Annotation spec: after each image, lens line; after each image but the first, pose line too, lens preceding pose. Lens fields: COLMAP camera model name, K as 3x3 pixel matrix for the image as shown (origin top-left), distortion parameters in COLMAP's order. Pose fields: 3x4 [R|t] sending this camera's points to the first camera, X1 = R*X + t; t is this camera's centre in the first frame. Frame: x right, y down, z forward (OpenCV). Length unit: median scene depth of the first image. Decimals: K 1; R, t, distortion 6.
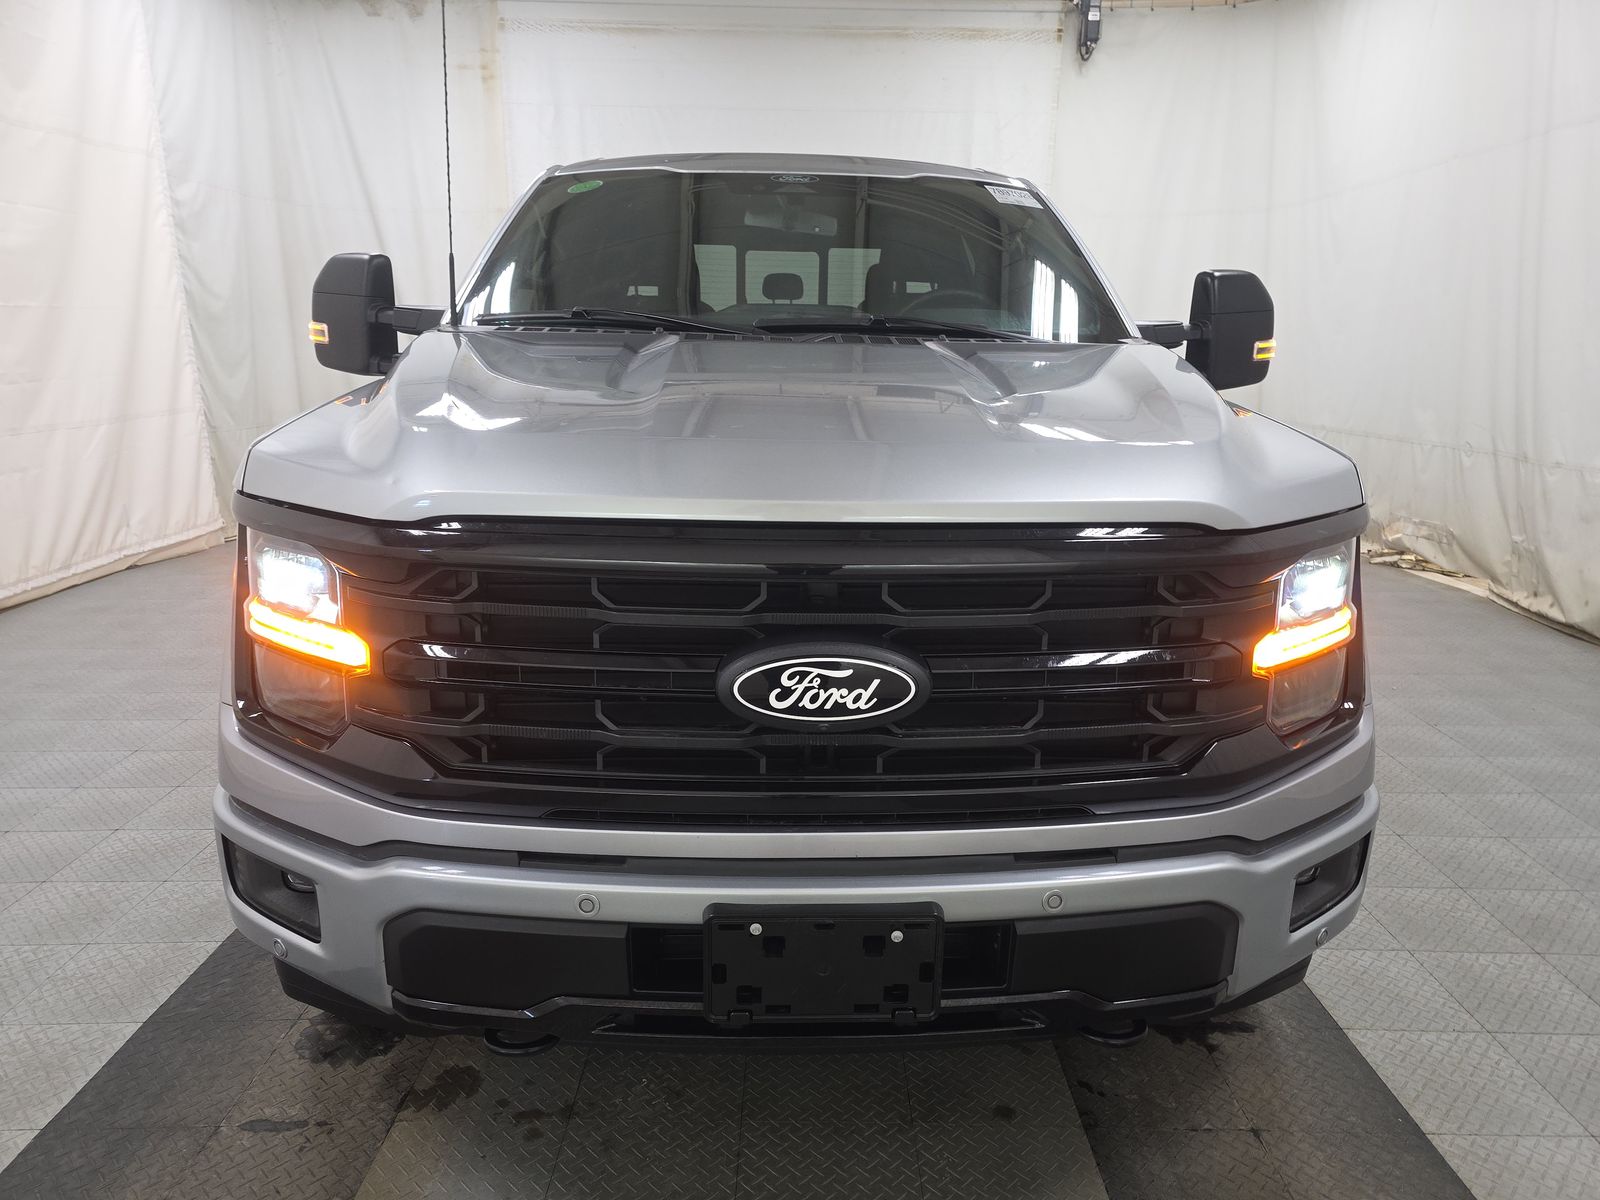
lens RADIAL K [[1096.2, 0, 800.4], [0, 1096.2, 608.0], [0, 0, 1]] dist [0.042901, -0.028164]
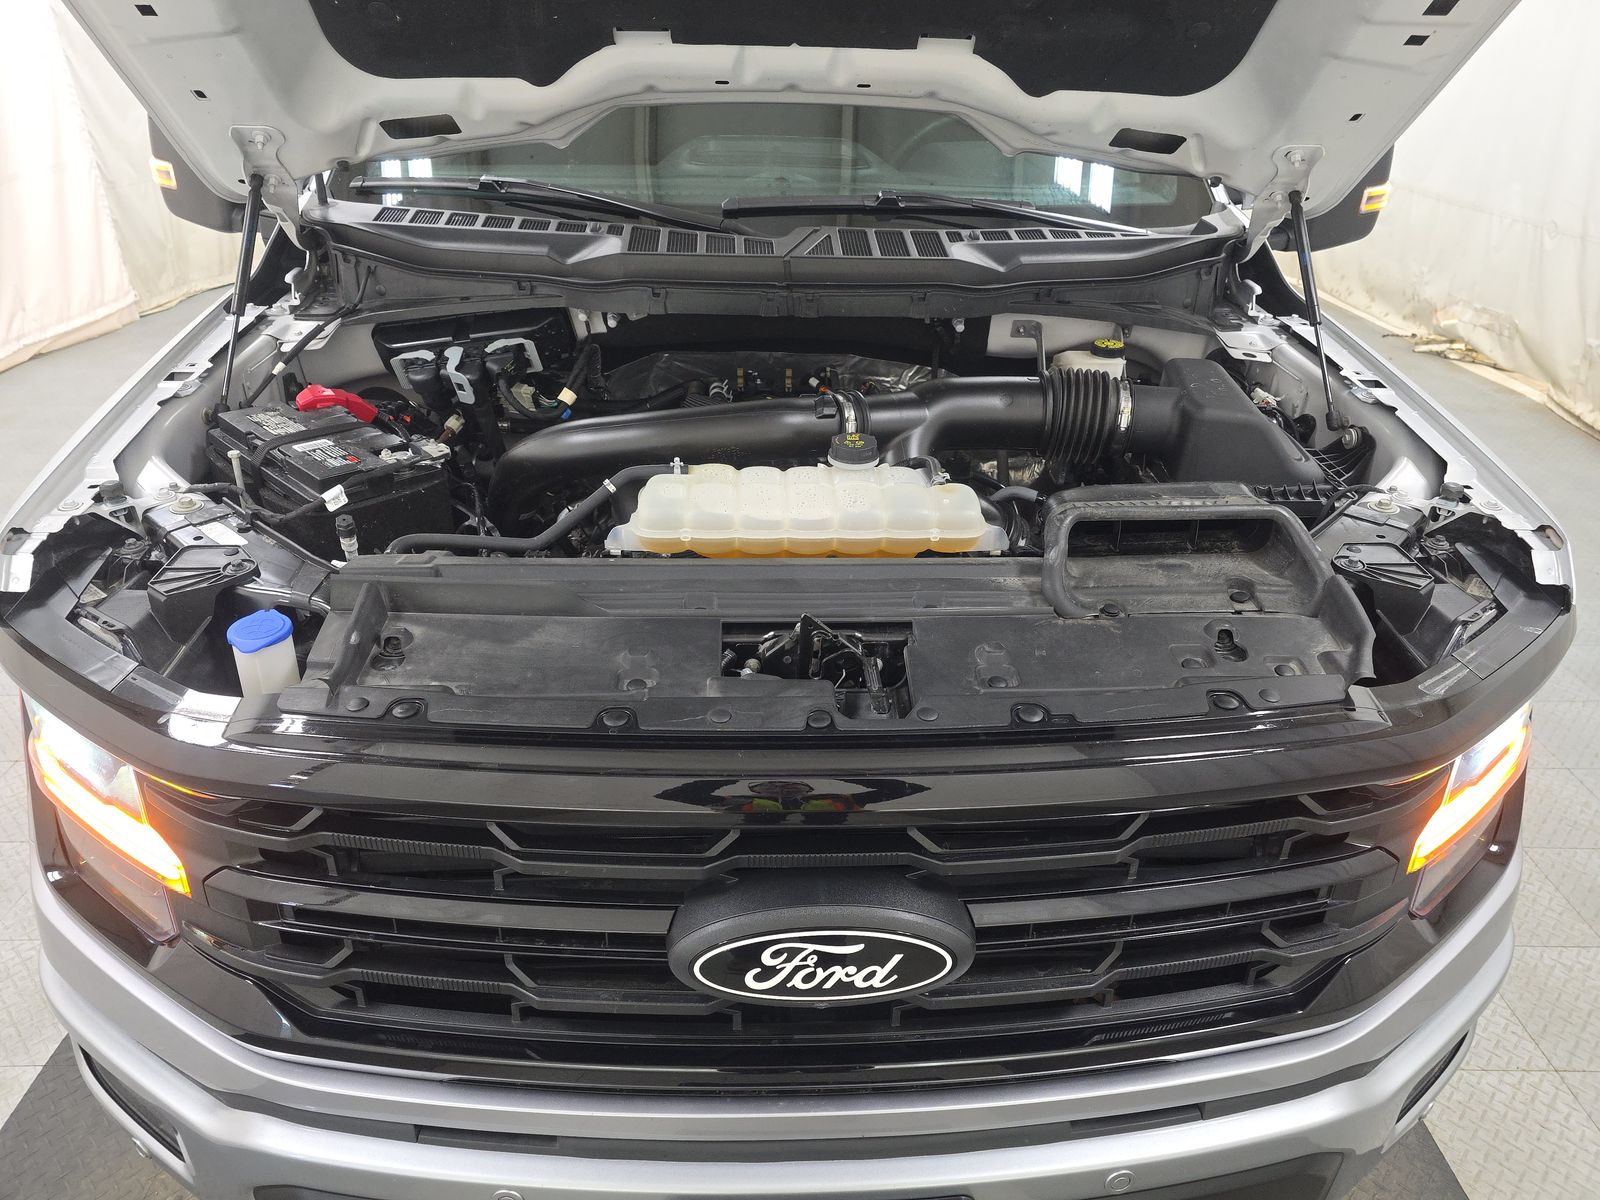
lens RADIAL K [[1096.2, 0, 789.3], [0, 1096.2, 595.2], [0, 0, 1]] dist [0.042901, -0.028164]
pose [[0.999979, -0.001101, 0.006382, -0.002794], [-0.000504, 0.969221, 0.246193, -0.213365], [-0.006456, -0.246191, 0.969200, 0.235714]]
